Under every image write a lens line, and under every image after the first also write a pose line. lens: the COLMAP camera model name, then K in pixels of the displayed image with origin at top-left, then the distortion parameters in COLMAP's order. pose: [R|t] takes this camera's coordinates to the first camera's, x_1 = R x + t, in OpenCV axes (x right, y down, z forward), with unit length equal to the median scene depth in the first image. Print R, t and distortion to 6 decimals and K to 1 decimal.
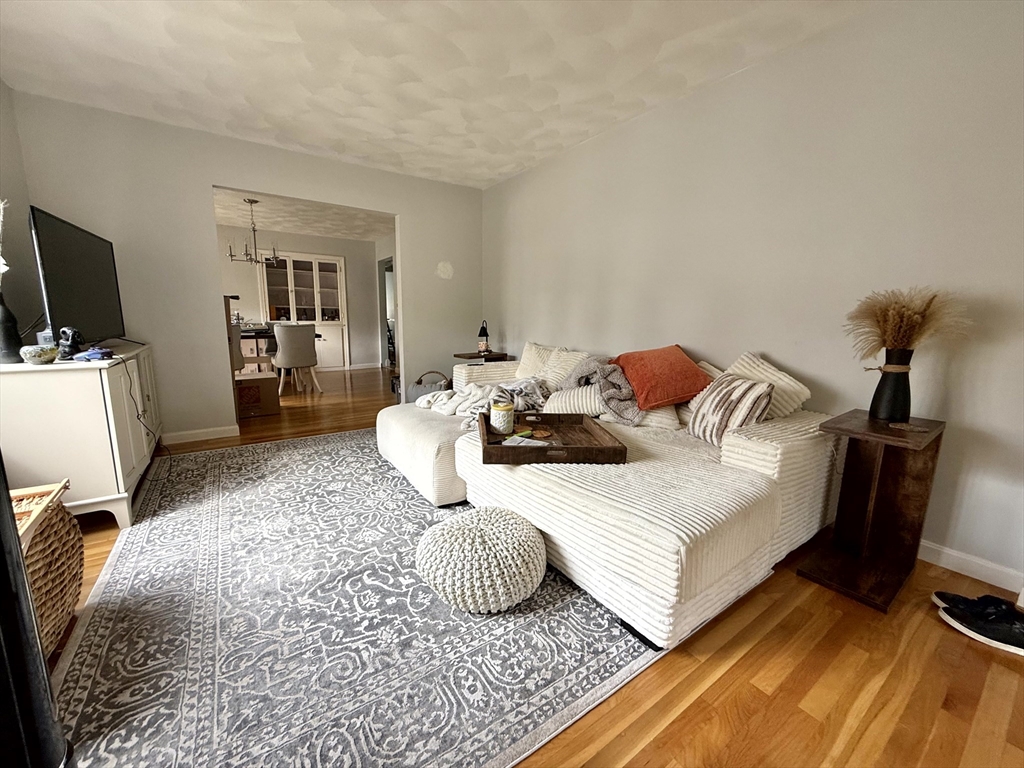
lens RADIAL K [[408.4, 0, 511.6], [0, 408.4, 385.6], [0, 0, 1]] dist [0.000471, 0.000215]
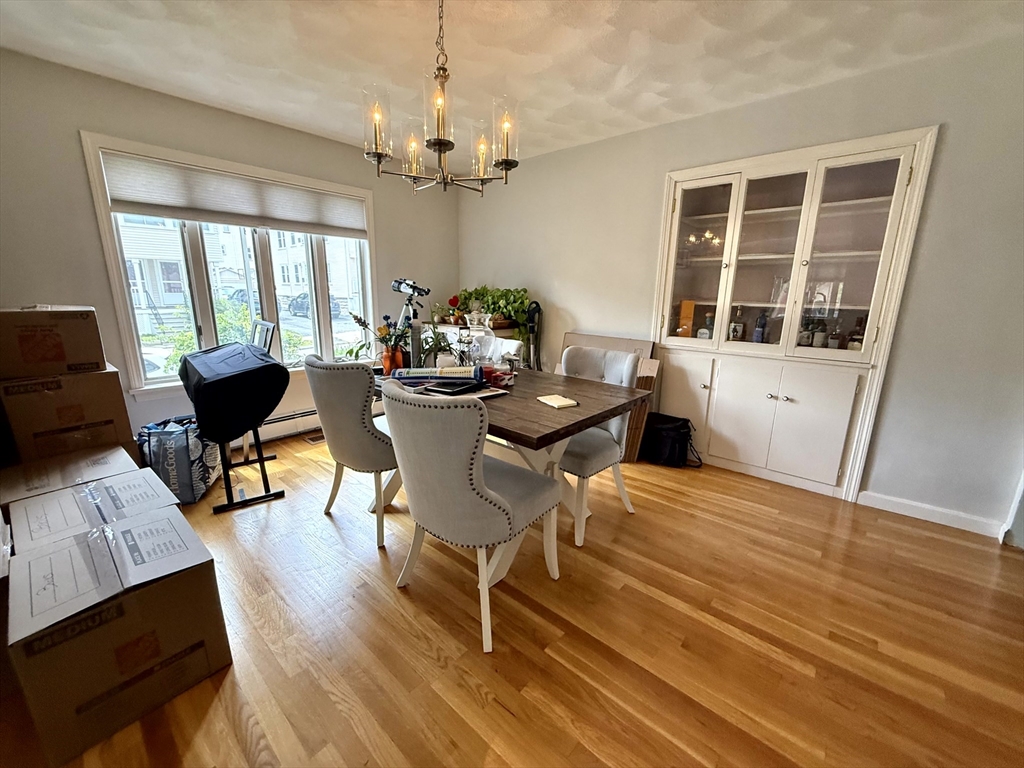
lens RADIAL K [[408.4, 0, 511.6], [0, 408.4, 385.6], [0, 0, 1]] dist [0.000471, 0.000215]
pose [[0.243172, 0.208559, -0.947296, -0.498787], [-0.171315, 0.970493, 0.169689, -0.384697], [0.954735, 0.121023, 0.271726, 1.817524]]
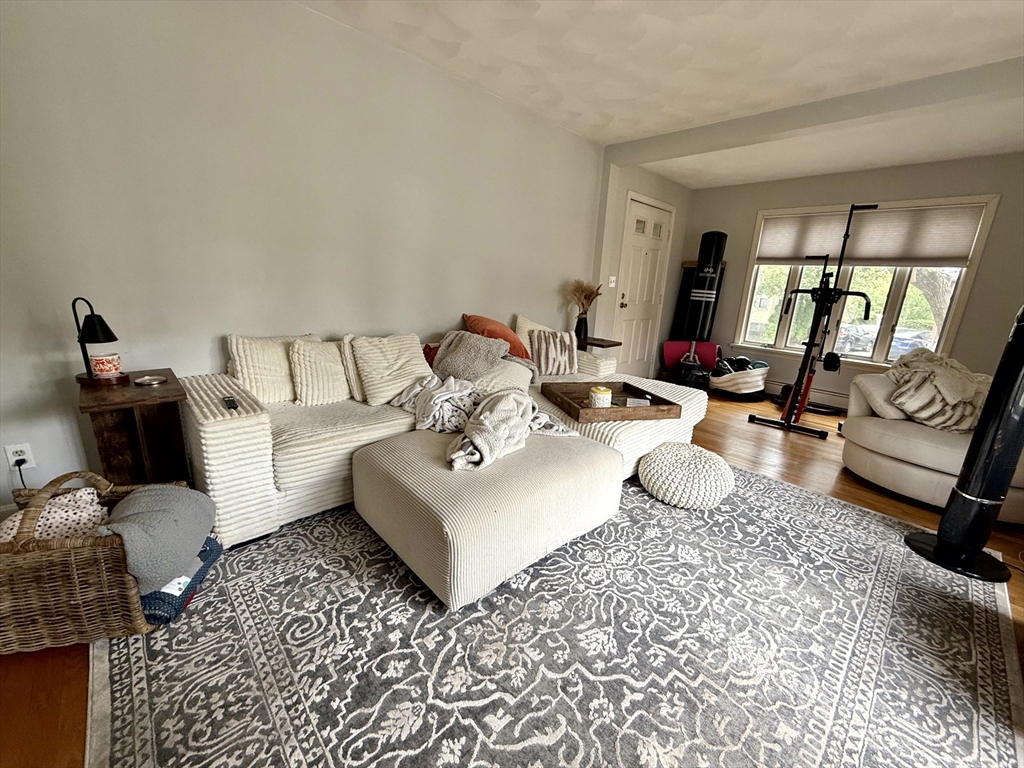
lens RADIAL K [[408.4, 0, 511.6], [0, 408.4, 385.6], [0, 0, 1]] dist [0.000471, 0.000215]
pose [[-0.145721, -0.270151, 0.951727, -0.741181], [0.113342, 0.951103, 0.287328, -0.217505], [-0.982812, 0.149740, -0.107976, 0.992924]]
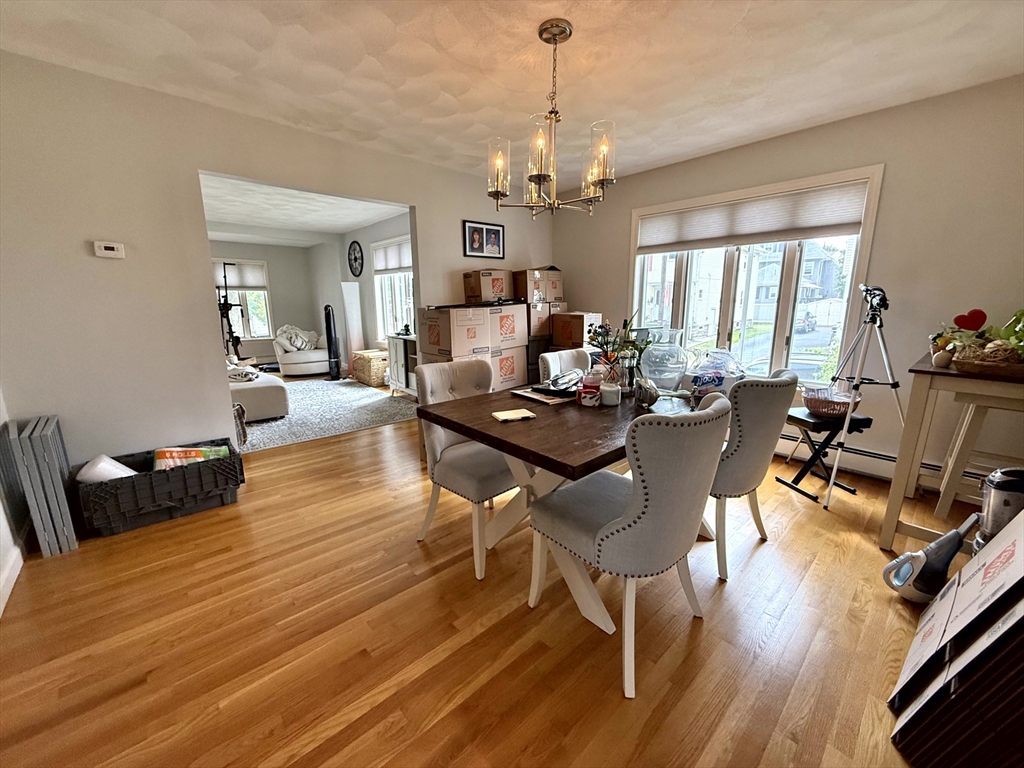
lens RADIAL K [[408.4, 0, 511.6], [0, 408.4, 385.6], [0, 0, 1]] dist [0.000471, 0.000215]
pose [[-0.990618, 0.015816, -0.135741, -0.966312], [-0.034336, 0.932613, 0.359240, -0.514739], [0.132276, 0.360530, -0.923321, 2.555282]]
